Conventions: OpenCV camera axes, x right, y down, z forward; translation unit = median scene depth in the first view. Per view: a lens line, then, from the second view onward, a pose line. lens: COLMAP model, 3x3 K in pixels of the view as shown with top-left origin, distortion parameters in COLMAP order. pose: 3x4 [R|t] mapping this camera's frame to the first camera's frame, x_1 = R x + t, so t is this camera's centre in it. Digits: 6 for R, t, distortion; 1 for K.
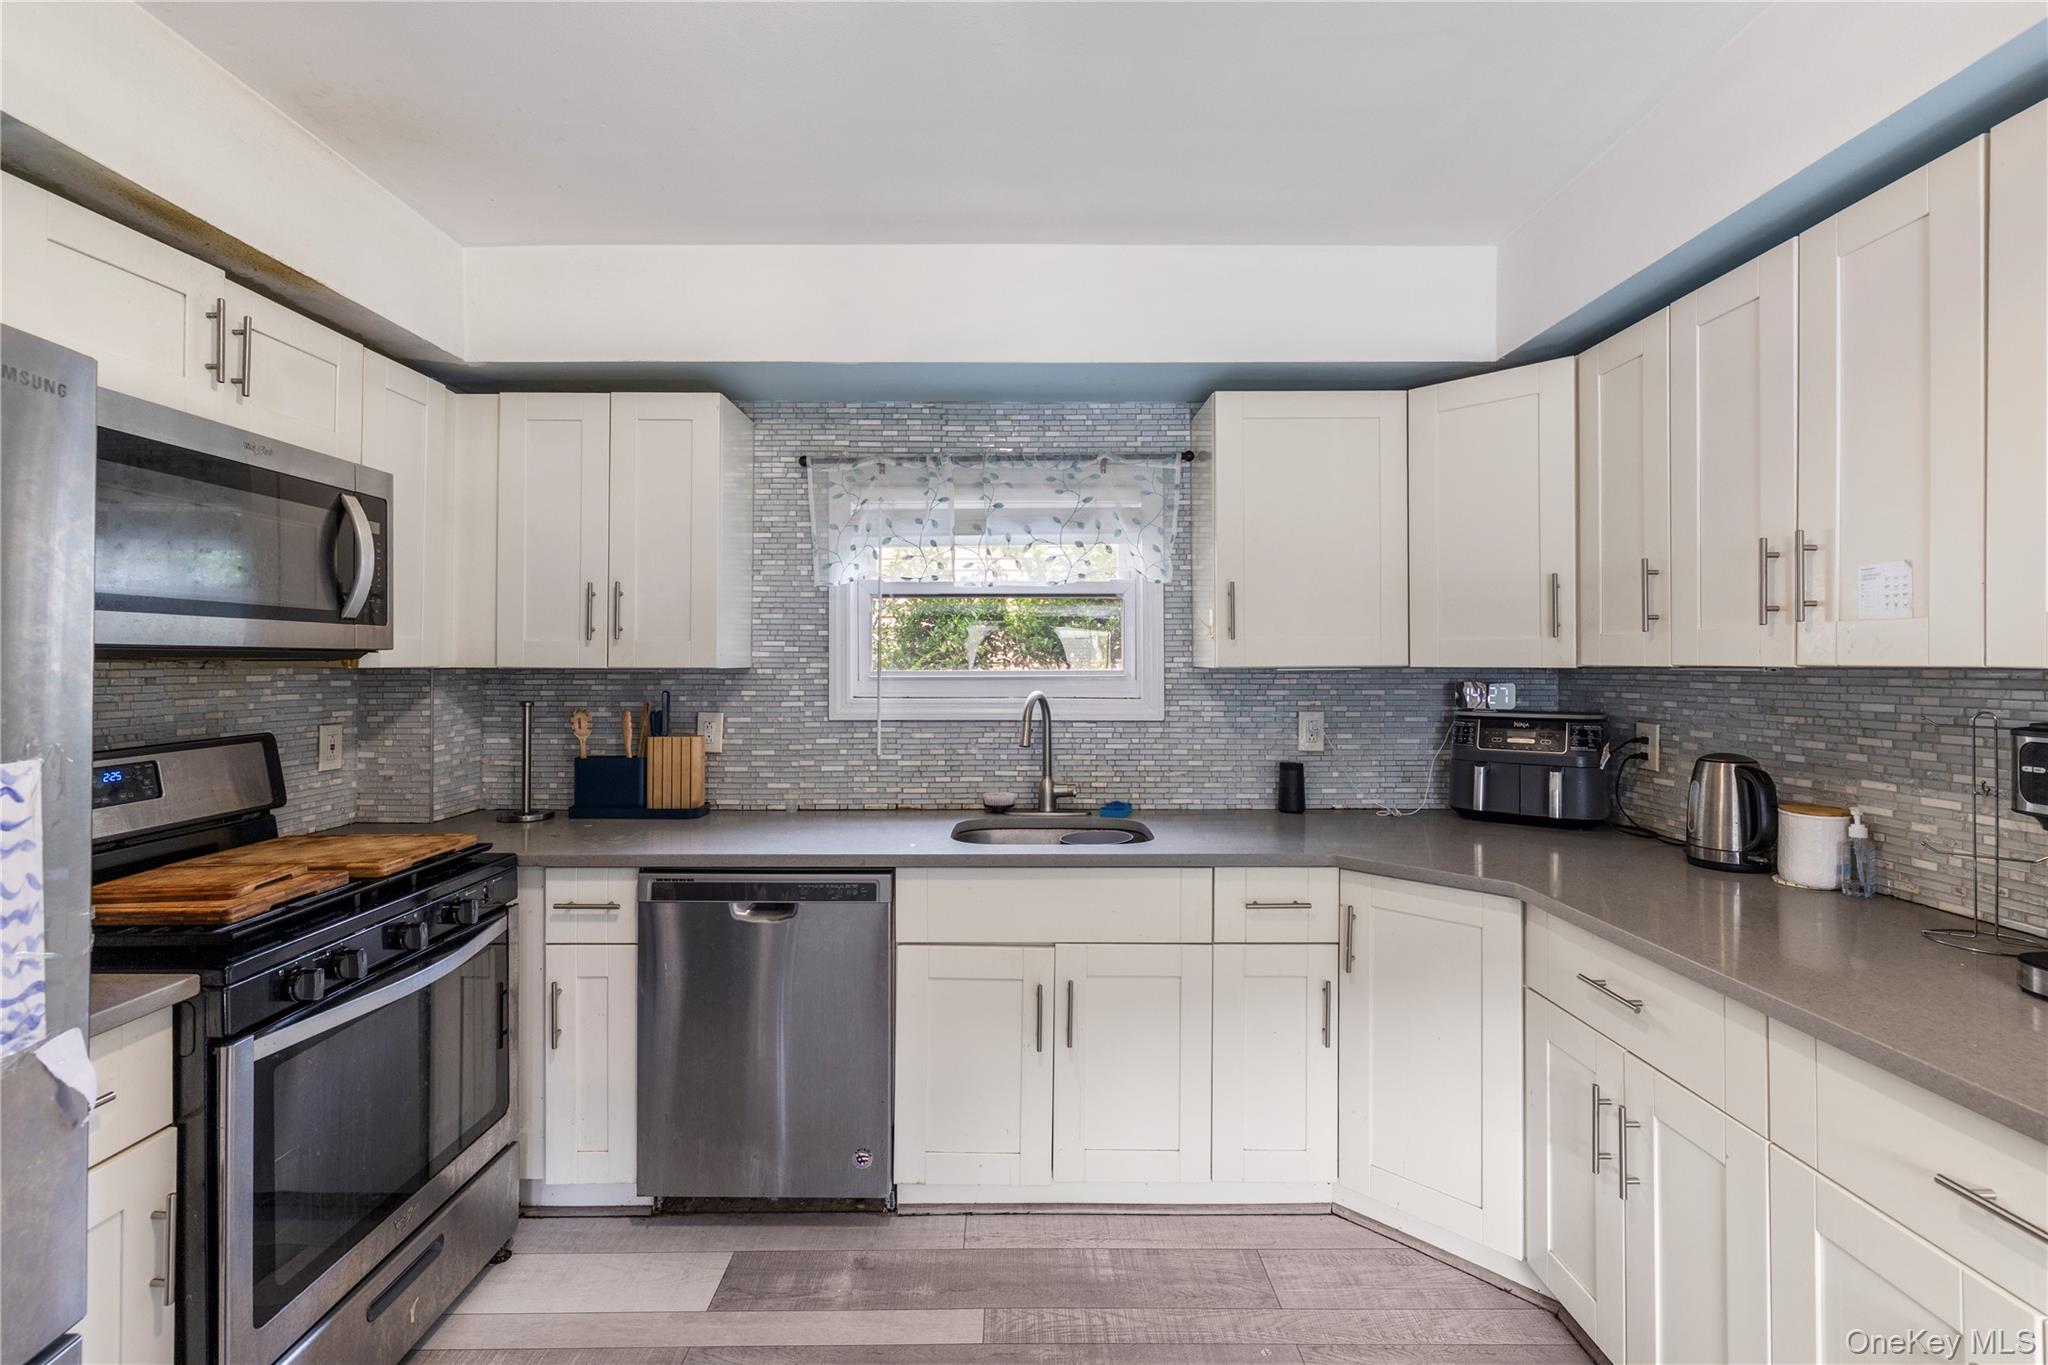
lens RADIAL K [[893.9, 0, 1019.0], [0, 893.9, 654.9], [0, 0, 1]] dist [0.000676, -0.001199]
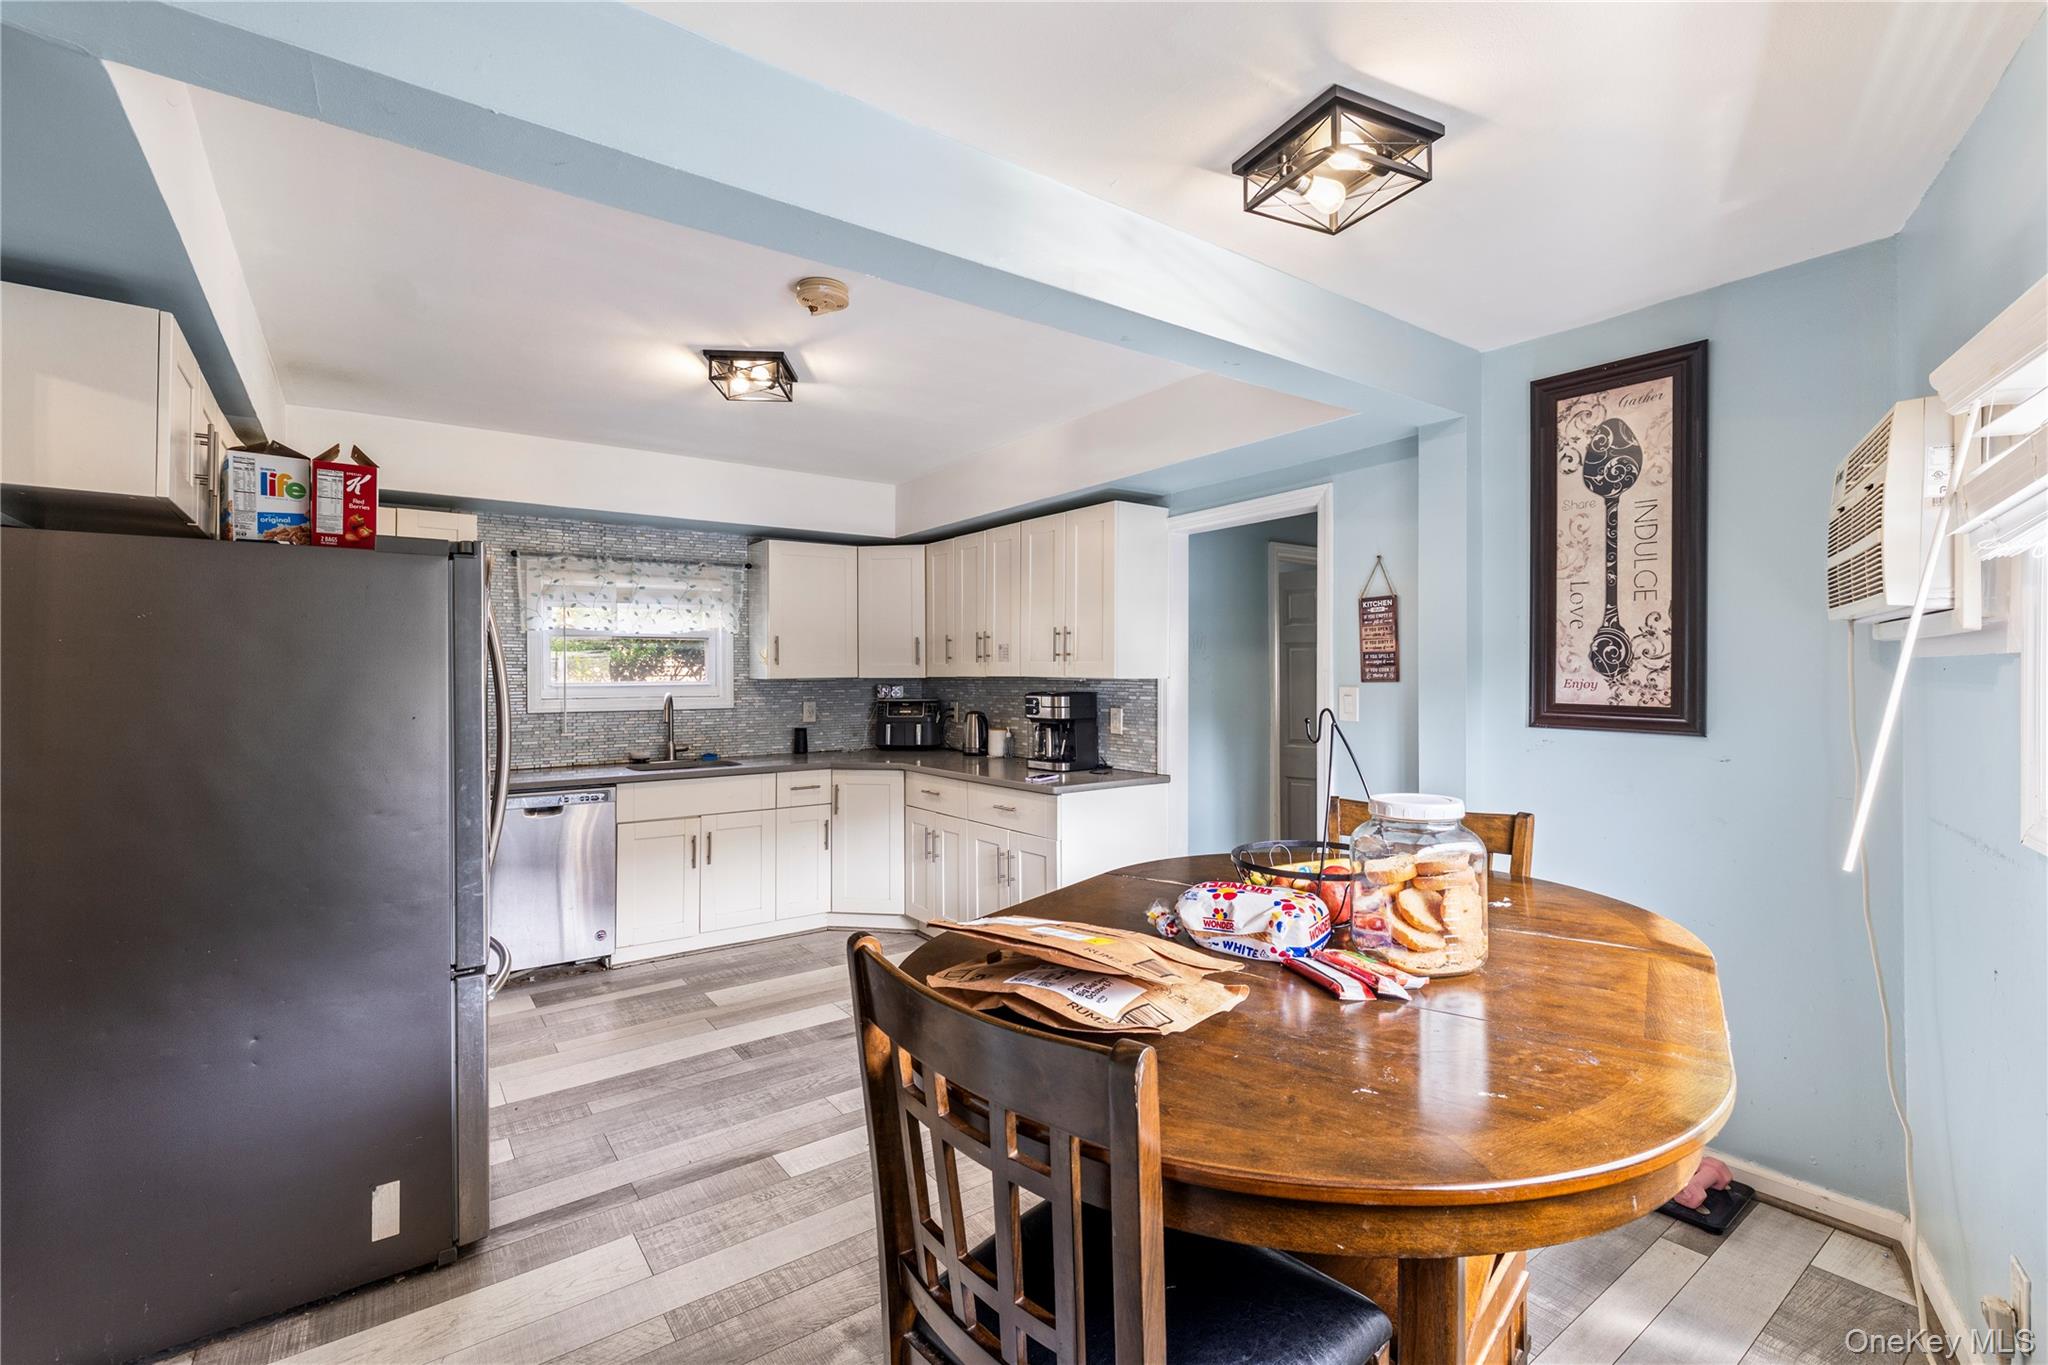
lens RADIAL K [[893.9, 0, 1018.8], [0, 893.9, 667.4], [0, 0, 1]] dist [0.000676, -0.001199]
pose [[0.810790, 0.000587, 0.585337, -0.503424], [-0.000340, 1.000000, -0.000531, -0.010835], [-0.585338, 0.000232, 0.810790, -0.954896]]
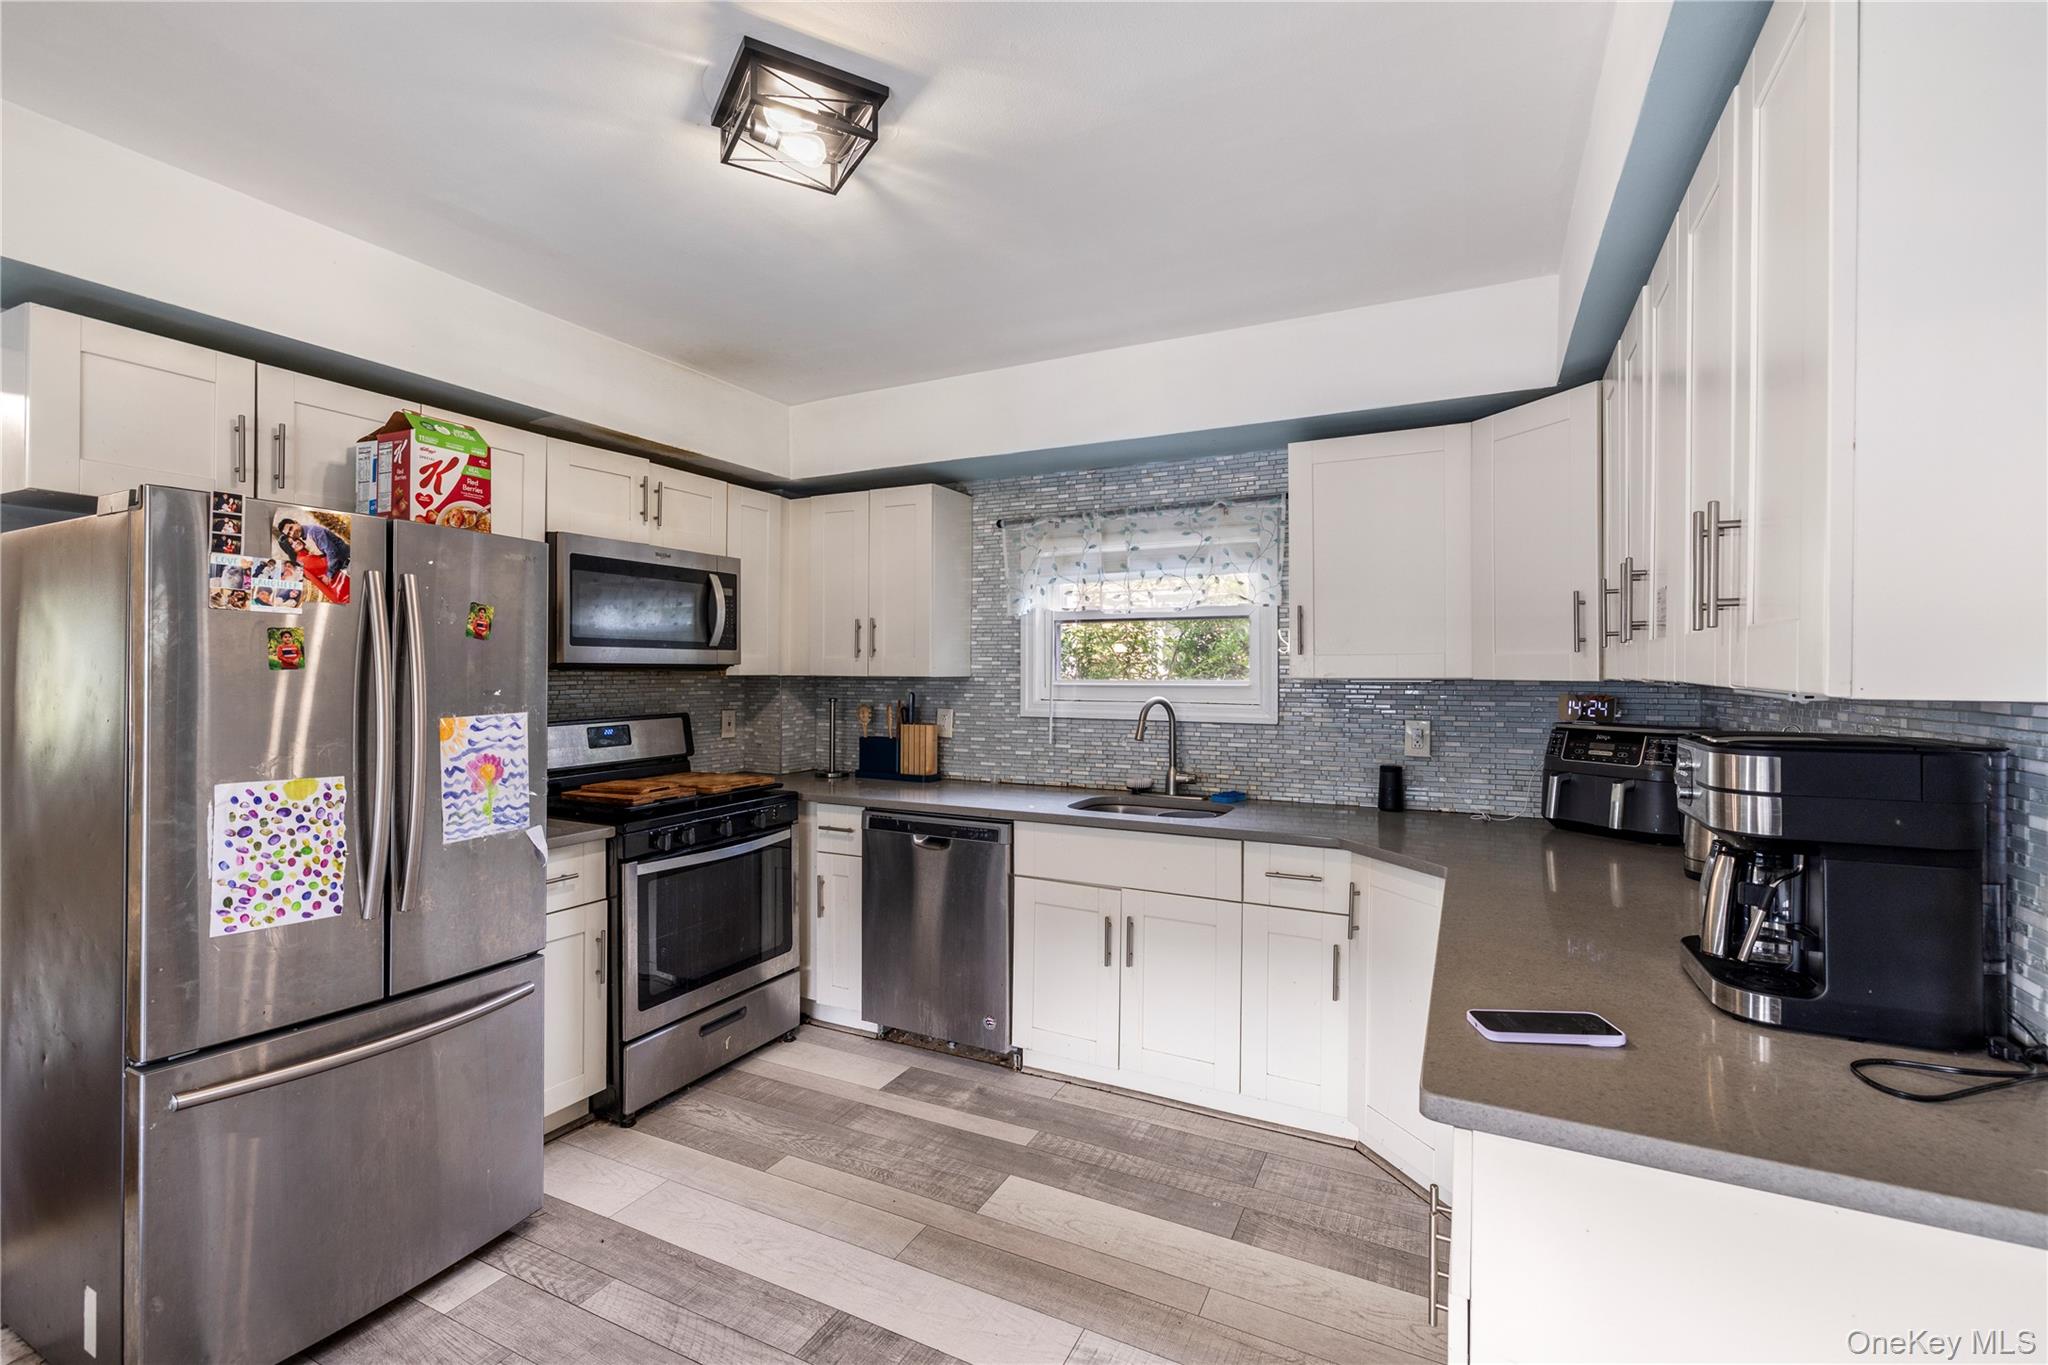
lens RADIAL K [[893.9, 0, 1025.3], [0, 893.9, 673.6], [0, 0, 1]] dist [0.000676, -0.001199]
pose [[0.891134, 0.004481, -0.453717, 0.456472], [0.000143, 0.999948, 0.010157, -0.005030], [0.453740, -0.009116, 0.891088, -0.208640]]
